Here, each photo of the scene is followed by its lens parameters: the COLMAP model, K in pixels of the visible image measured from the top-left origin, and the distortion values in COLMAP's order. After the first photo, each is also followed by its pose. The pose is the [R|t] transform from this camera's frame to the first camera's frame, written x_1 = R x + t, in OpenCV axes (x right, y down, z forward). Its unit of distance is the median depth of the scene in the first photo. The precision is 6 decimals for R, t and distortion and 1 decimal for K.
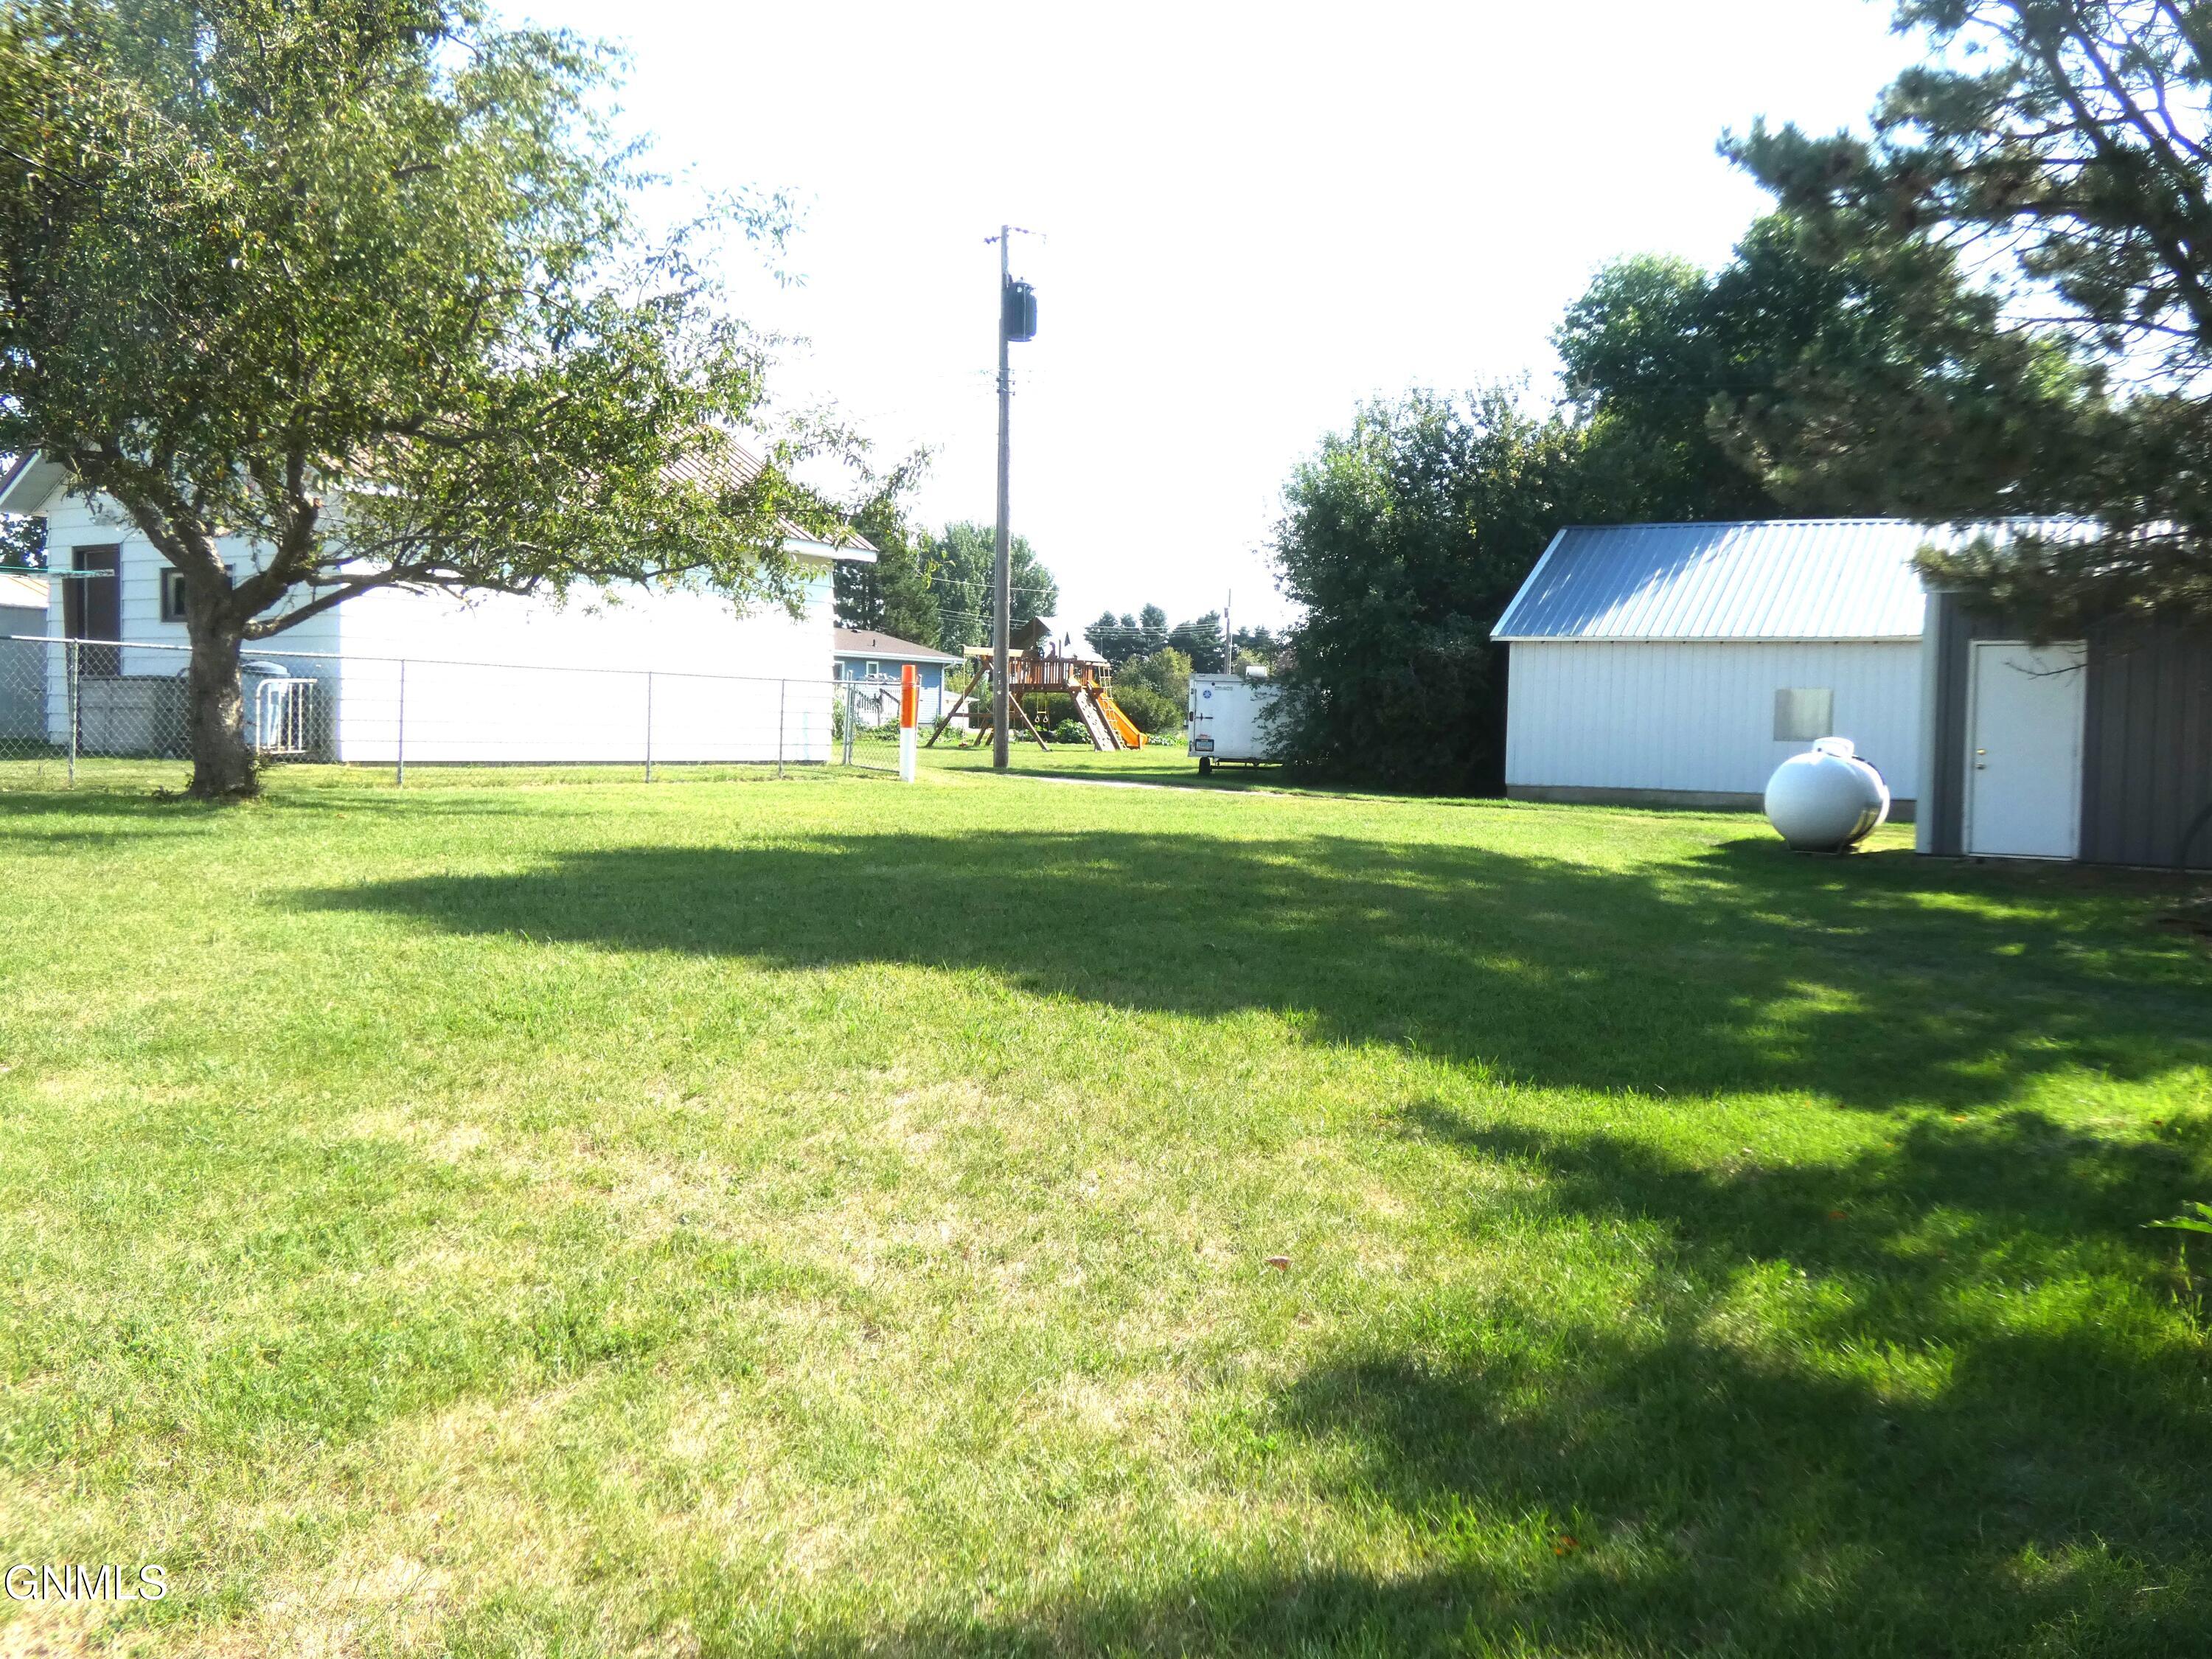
lens RADIAL K [[1973.8, 0, 1184.7], [0, 1973.8, 799.4], [0, 0, 1]] dist [-0.009979, 0.004874]
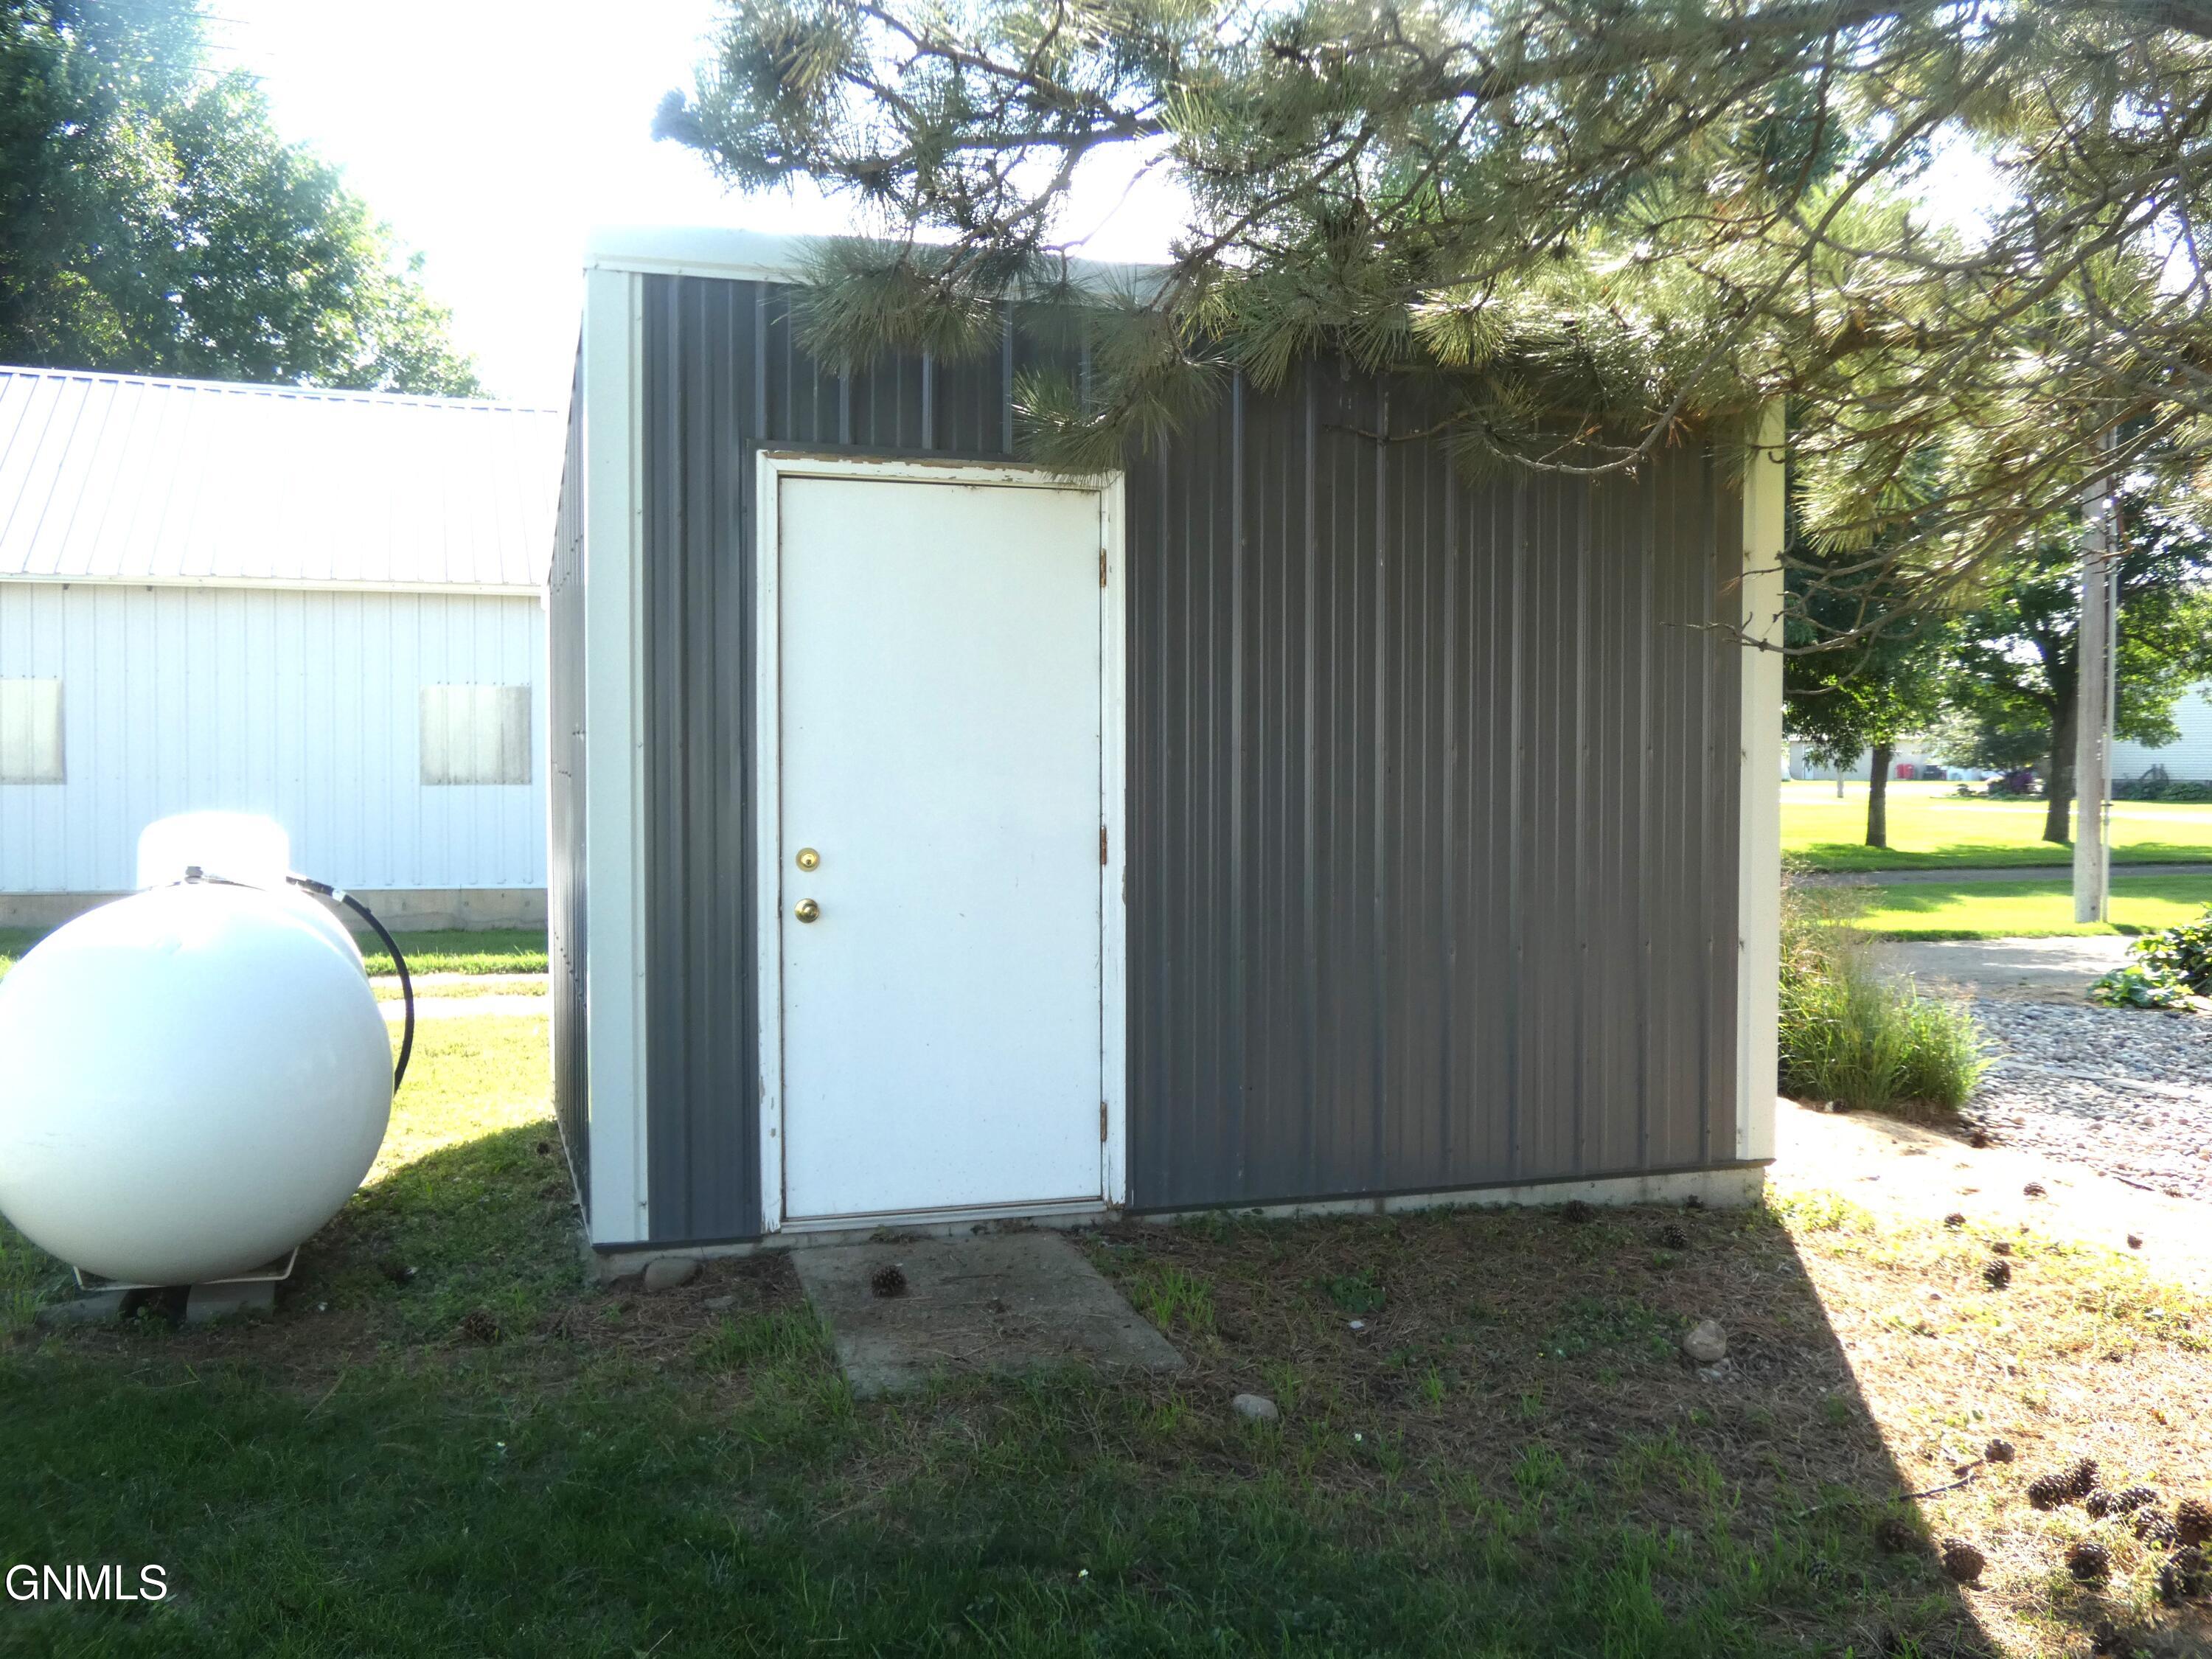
lens RADIAL K [[1973.8, 0, 1102.8], [0, 1973.8, 824.8], [0, 0, 1]] dist [-0.009979, 0.004874]
pose [[0.674023, -0.046783, 0.737227, 0.121172], [0.041078, 0.998822, 0.025827, -0.018601], [-0.737567, 0.012876, 0.675151, 0.419692]]
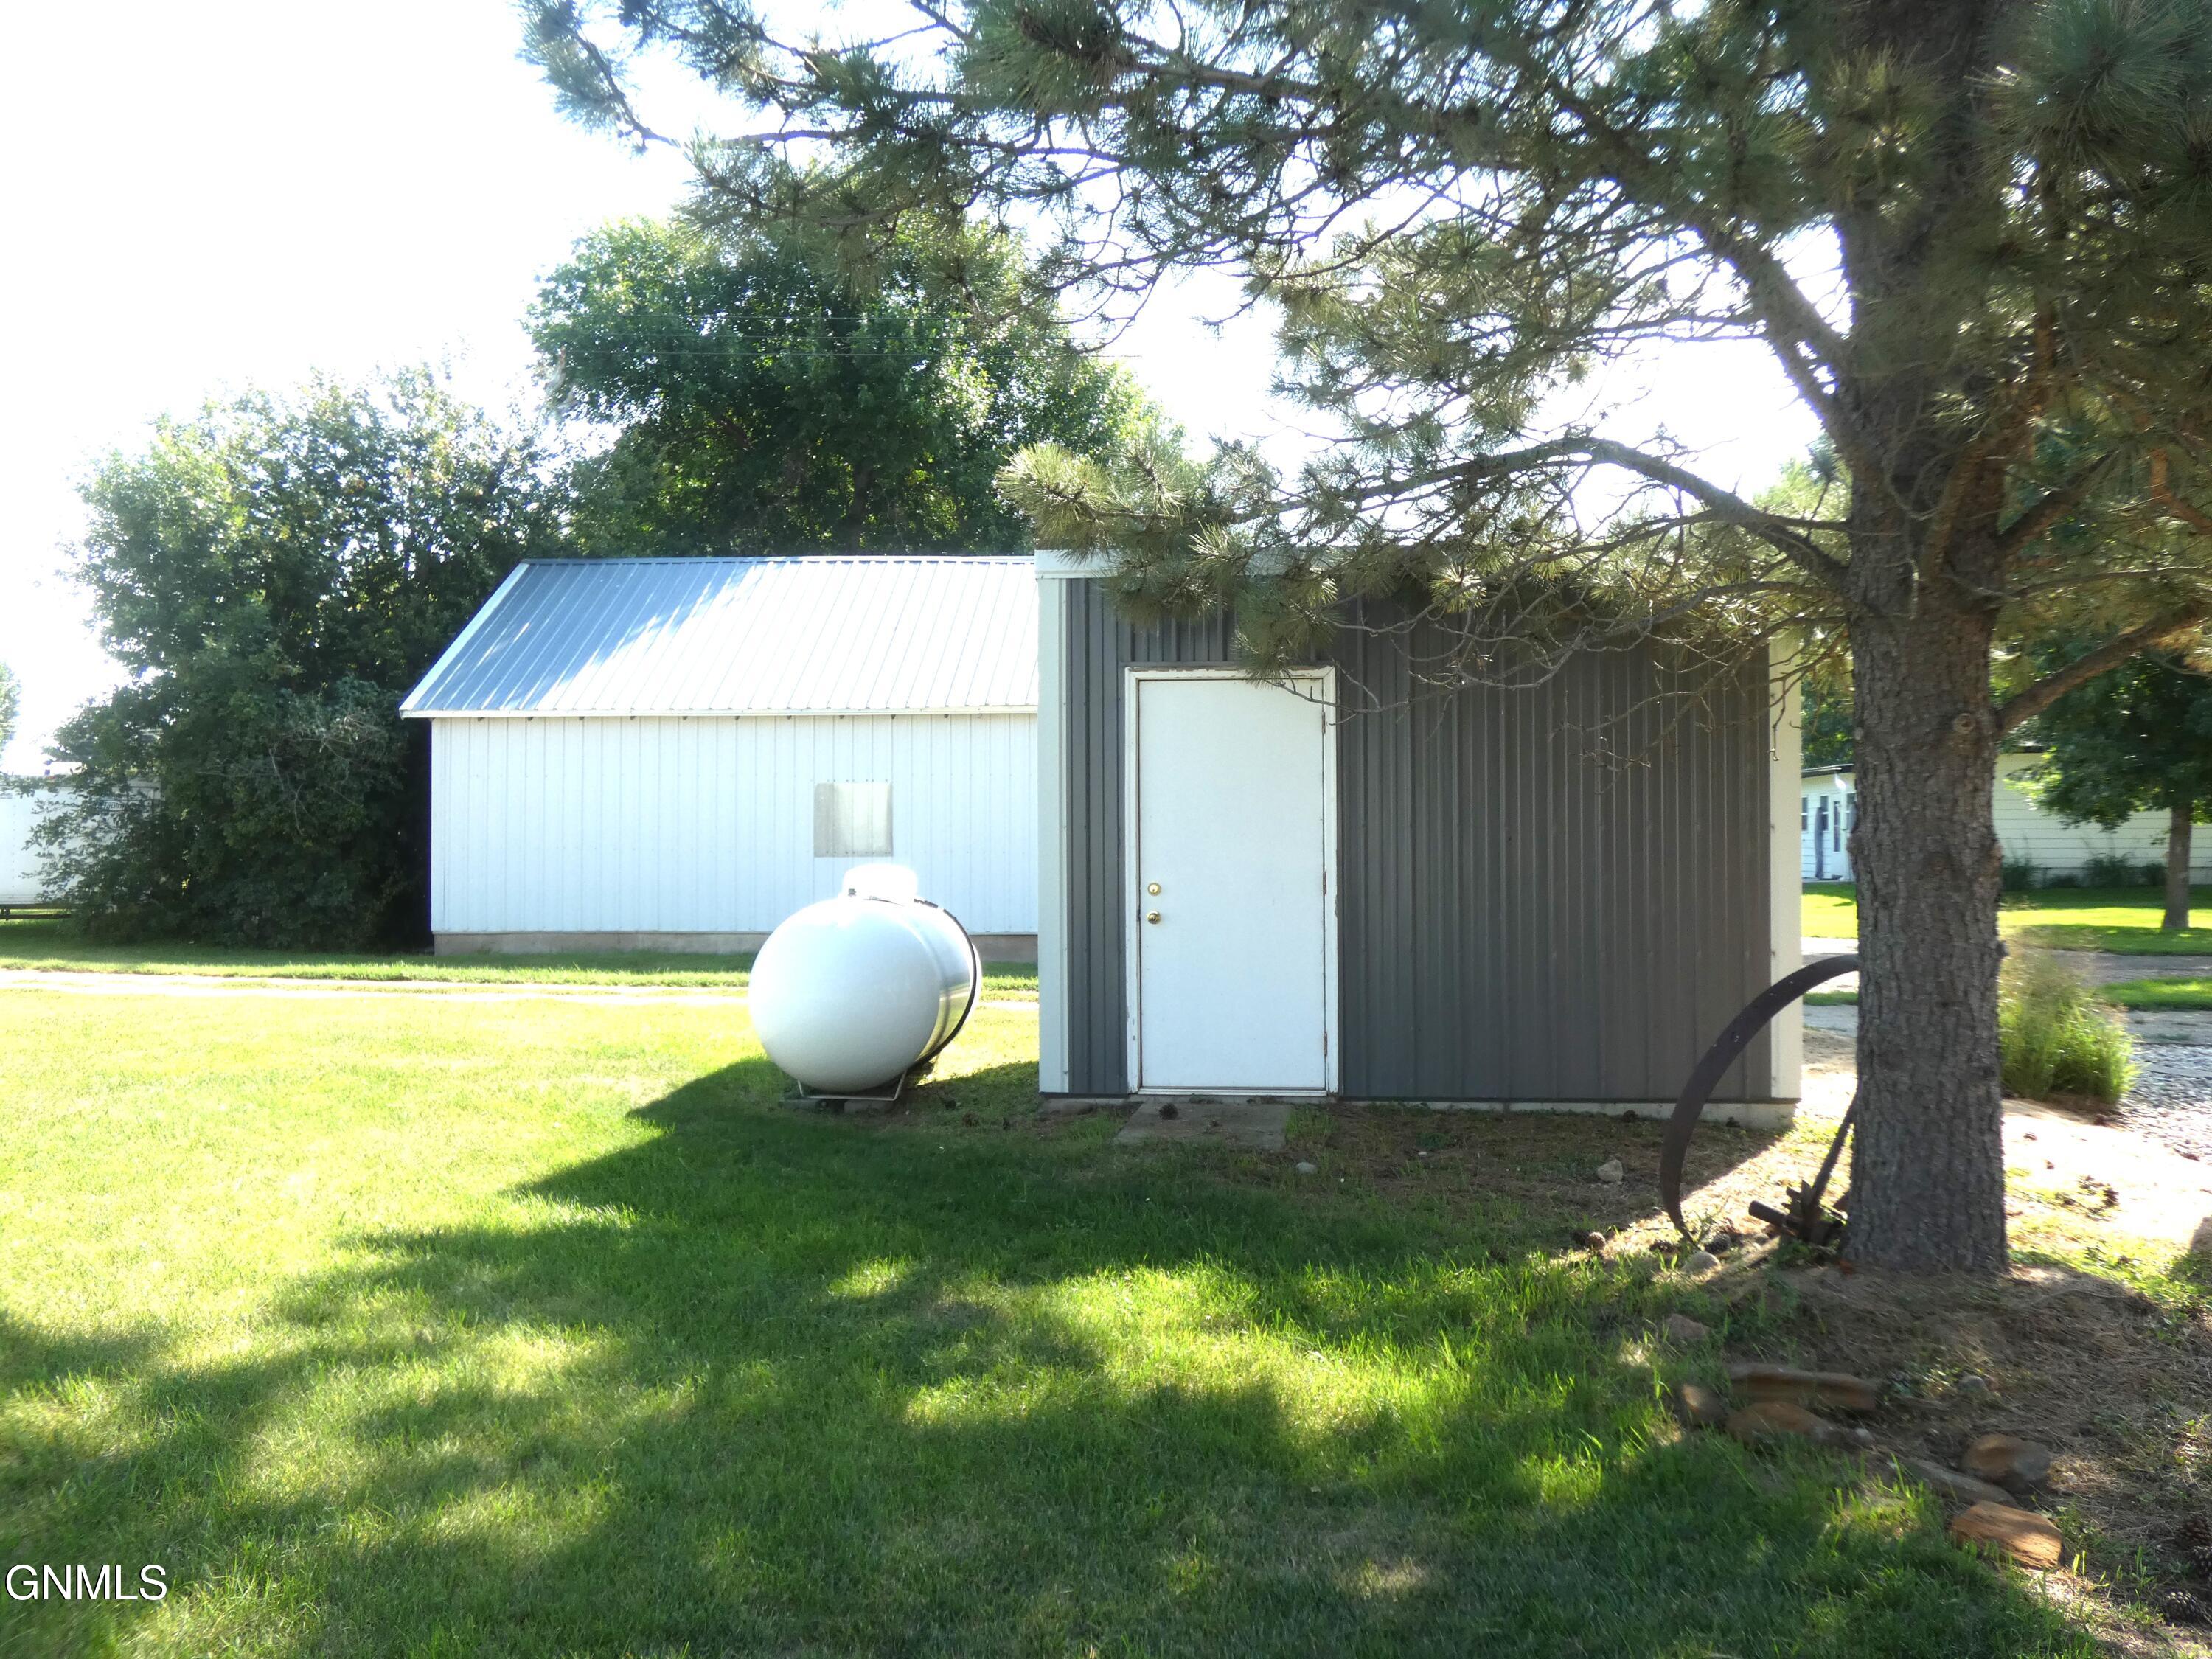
lens RADIAL K [[1973.8, 0, 1108.1], [0, 1973.8, 827.7], [0, 0, 1]] dist [-0.009979, 0.004874]
pose [[0.913648, -0.023473, 0.405828, 0.099620], [0.038941, 0.998794, -0.029898, -0.013479], [-0.404636, 0.043119, 0.913460, 0.288233]]
